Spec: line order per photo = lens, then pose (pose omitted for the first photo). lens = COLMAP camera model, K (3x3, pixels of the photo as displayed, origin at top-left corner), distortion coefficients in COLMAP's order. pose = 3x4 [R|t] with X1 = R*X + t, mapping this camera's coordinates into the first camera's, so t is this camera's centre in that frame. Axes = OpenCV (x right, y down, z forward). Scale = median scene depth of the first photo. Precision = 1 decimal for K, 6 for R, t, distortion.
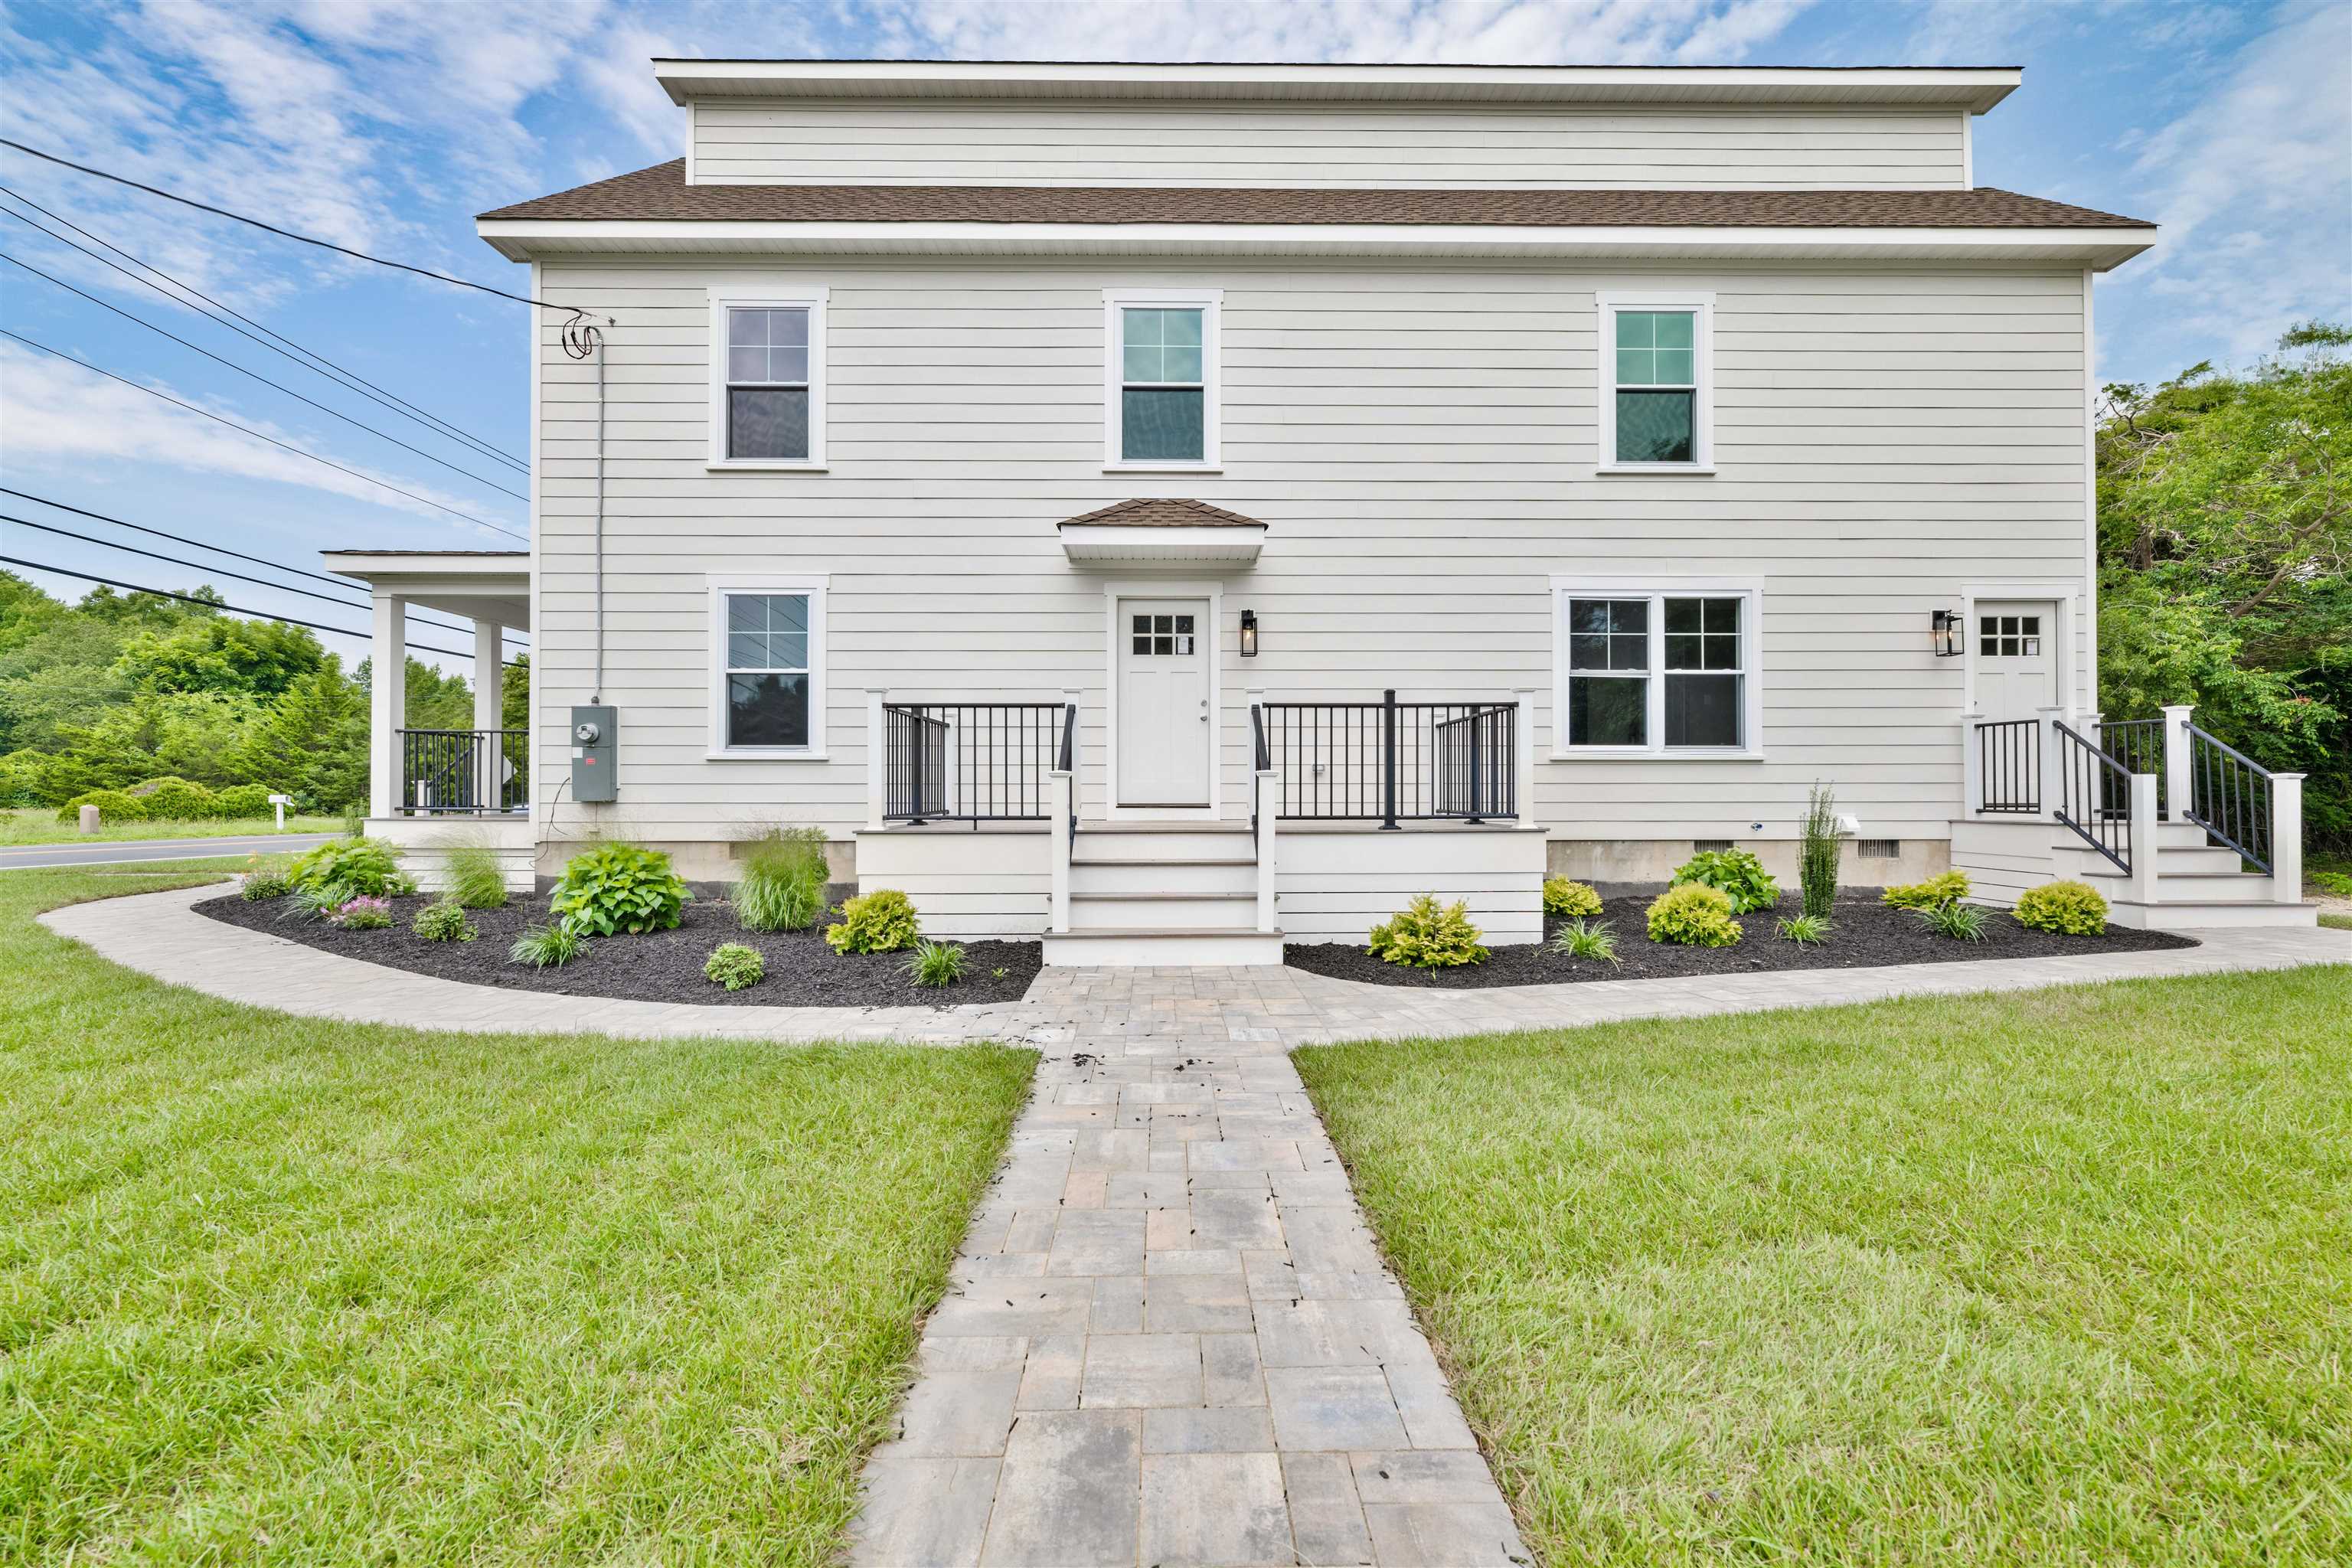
lens RADIAL K [[932.1, 0, 1165.2], [0, 932.1, 783.4], [0, 0, 1]] dist [-0.001468, -0.000360]
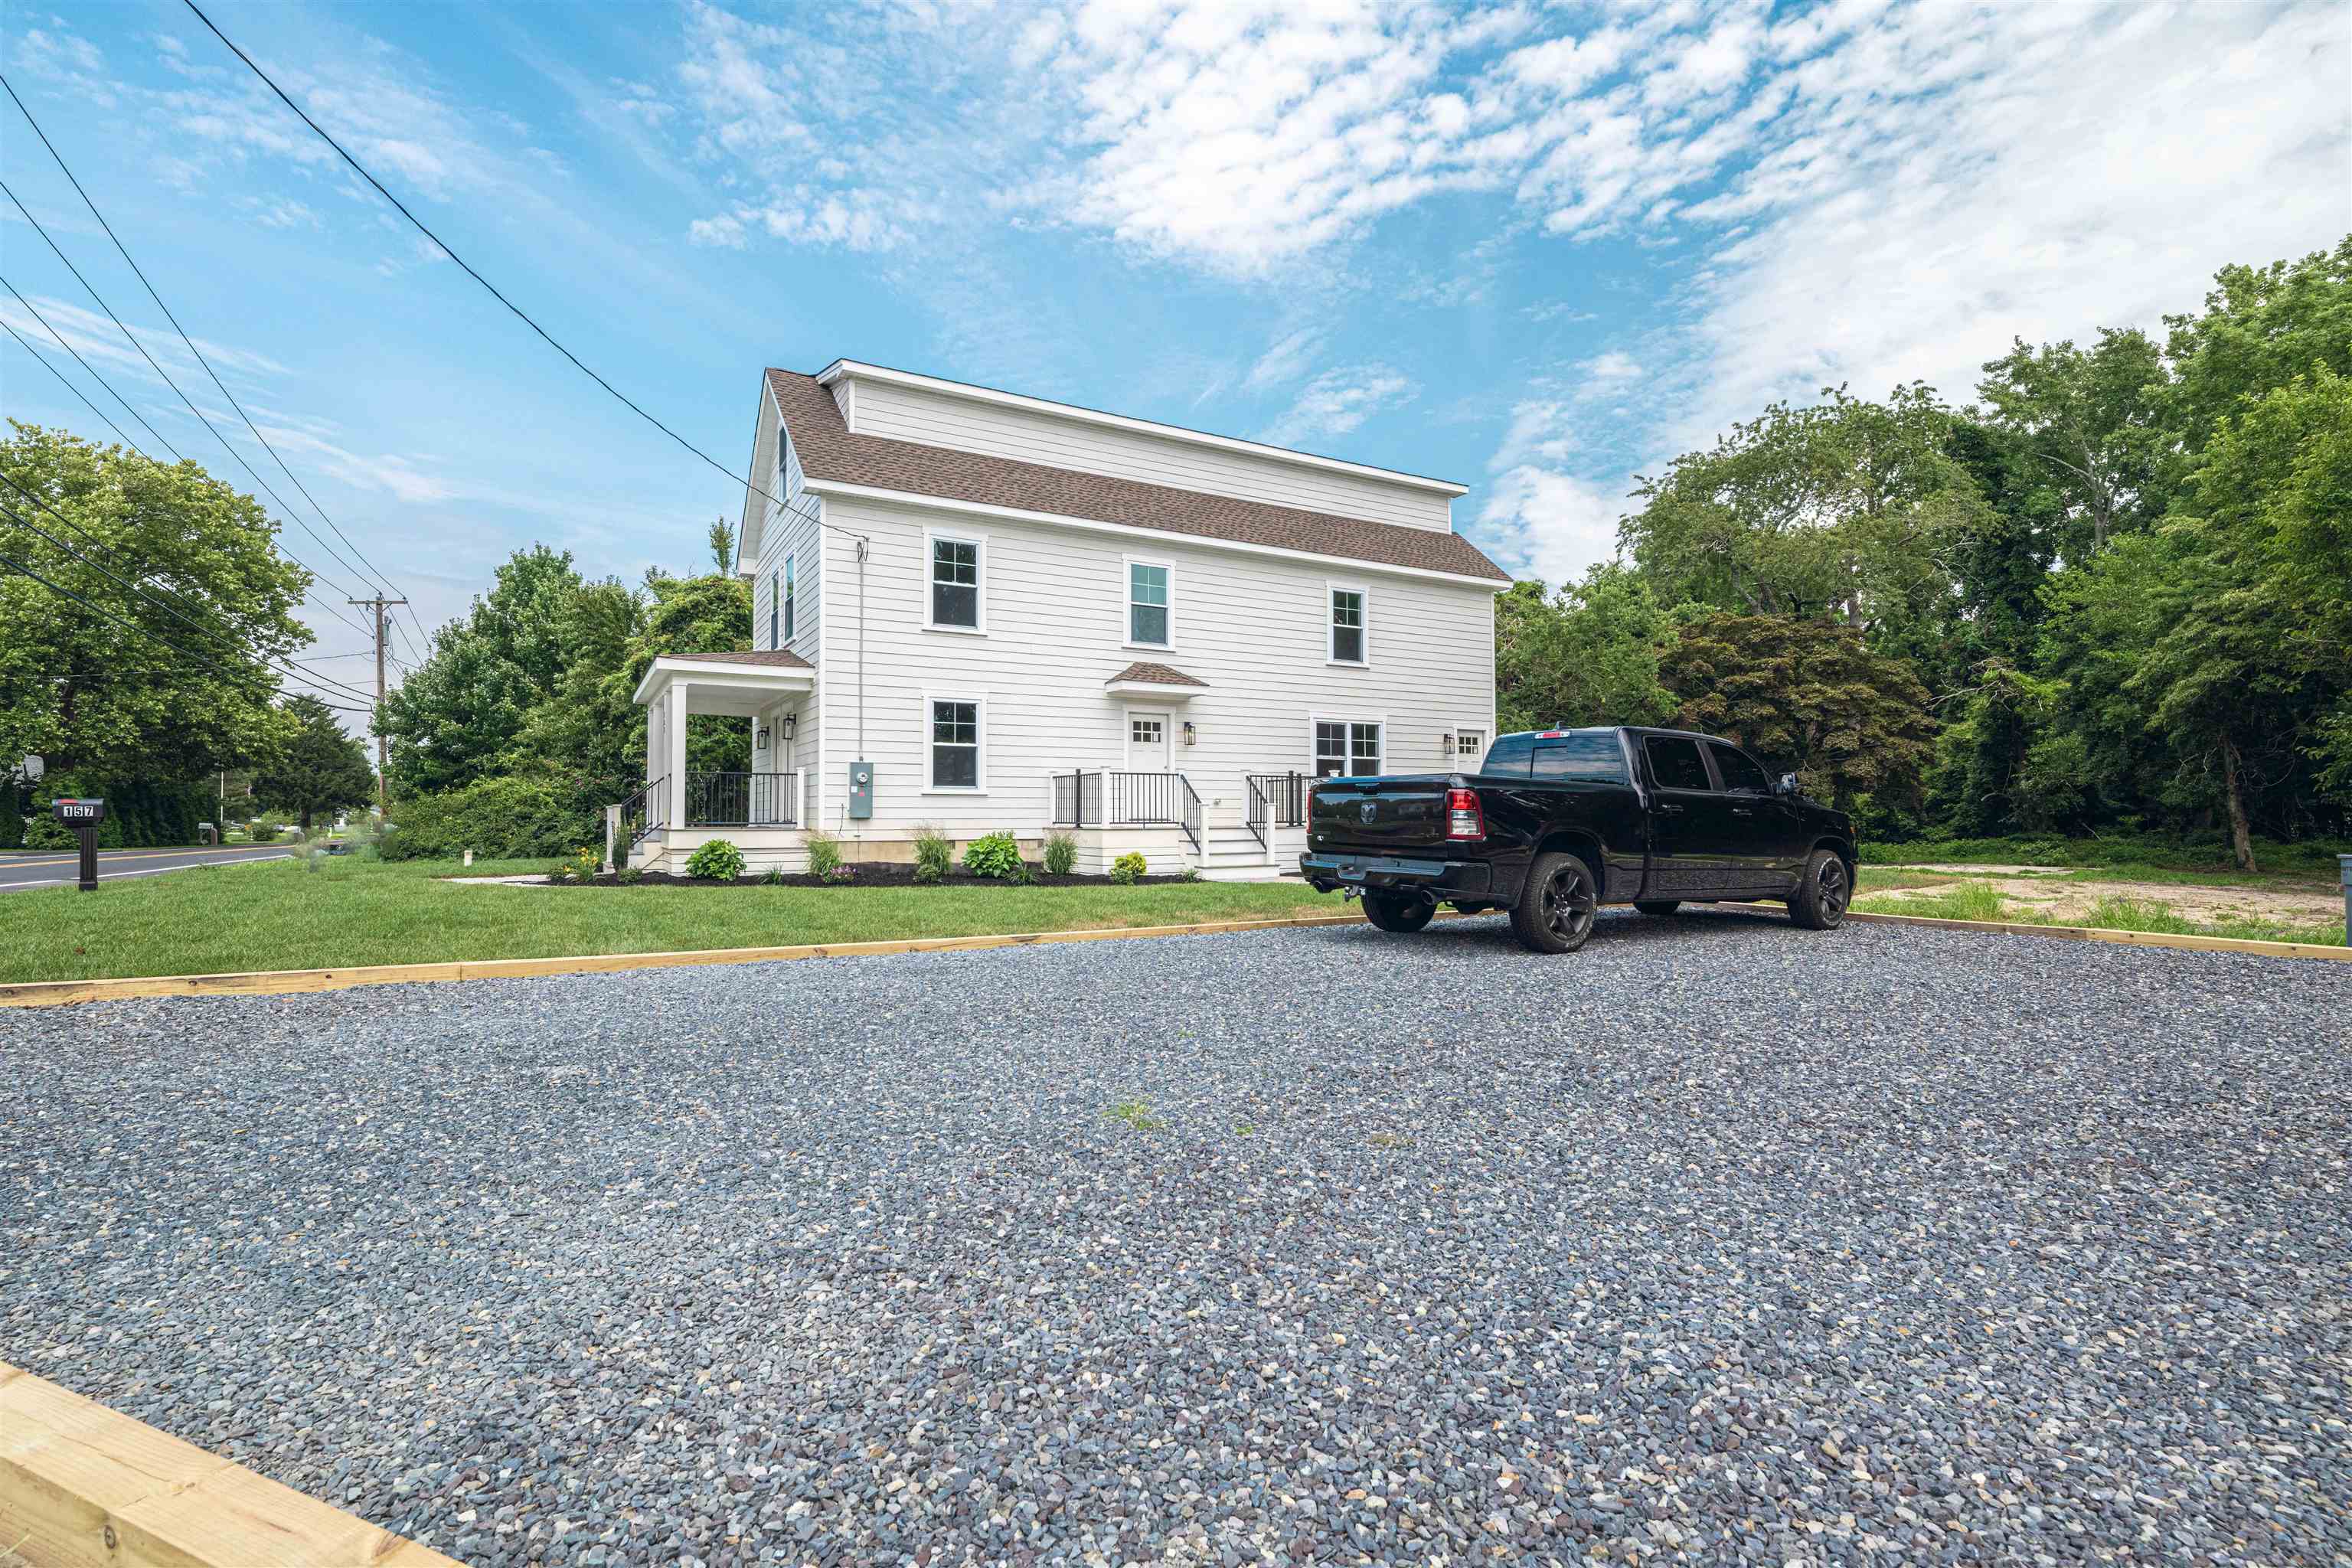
lens RADIAL K [[1076.4, 0, 1183.2], [0, 1076.4, 786.9], [0, 0, 1]] dist [0.001894, 0.000334]
pose [[0.870509, 0.011673, 0.492014, -1.052284], [-0.002164, 0.999800, -0.019892, 0.000846], [-0.492148, 0.016251, 0.870360, -1.005359]]
